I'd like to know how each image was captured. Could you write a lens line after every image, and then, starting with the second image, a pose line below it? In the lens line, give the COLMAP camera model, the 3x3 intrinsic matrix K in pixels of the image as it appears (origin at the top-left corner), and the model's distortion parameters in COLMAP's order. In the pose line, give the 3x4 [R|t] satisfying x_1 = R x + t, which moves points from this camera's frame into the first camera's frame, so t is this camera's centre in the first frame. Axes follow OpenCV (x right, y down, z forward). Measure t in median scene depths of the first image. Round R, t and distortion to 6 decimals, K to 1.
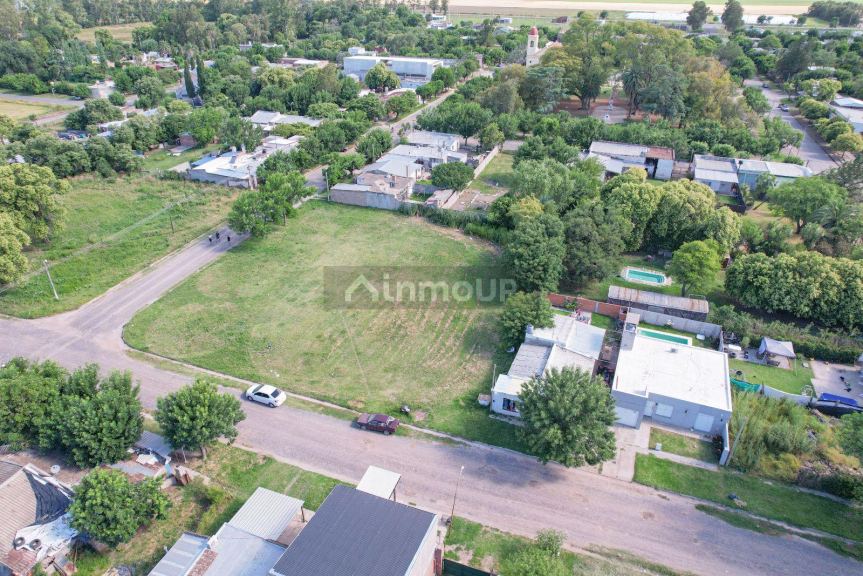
lens RADIAL K [[553.5, 0, 431.5], [0, 553.5, 288.0], [0, 0, 1]] dist [-0.086027, 0.077780]
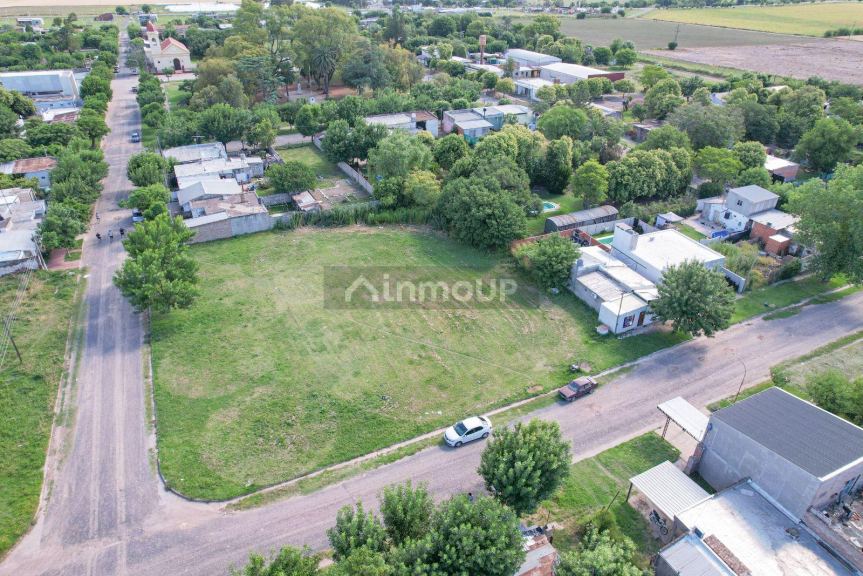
lens RADIAL K [[553.5, 0, 431.5], [0, 553.5, 288.0], [0, 0, 1]] dist [-0.086027, 0.077780]
pose [[0.698940, -0.363238, 0.616069, -0.414749], [0.357508, 0.923521, 0.138916, -0.079079], [-0.619412, 0.123156, 0.775346, 0.180064]]
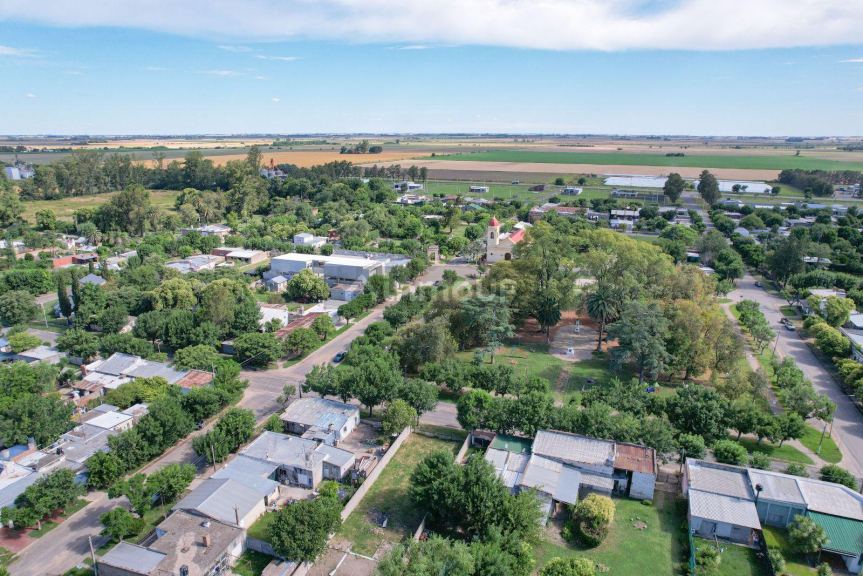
lens RADIAL K [[553.5, 0, 431.5], [0, 553.5, 288.0], [0, 0, 1]] dist [-0.086027, 0.077780]
pose [[0.999995, -0.001005, 0.002899, 0.179281], [0.001688, 0.969133, -0.246533, -0.309805], [-0.002562, 0.246537, 0.969130, 0.317842]]
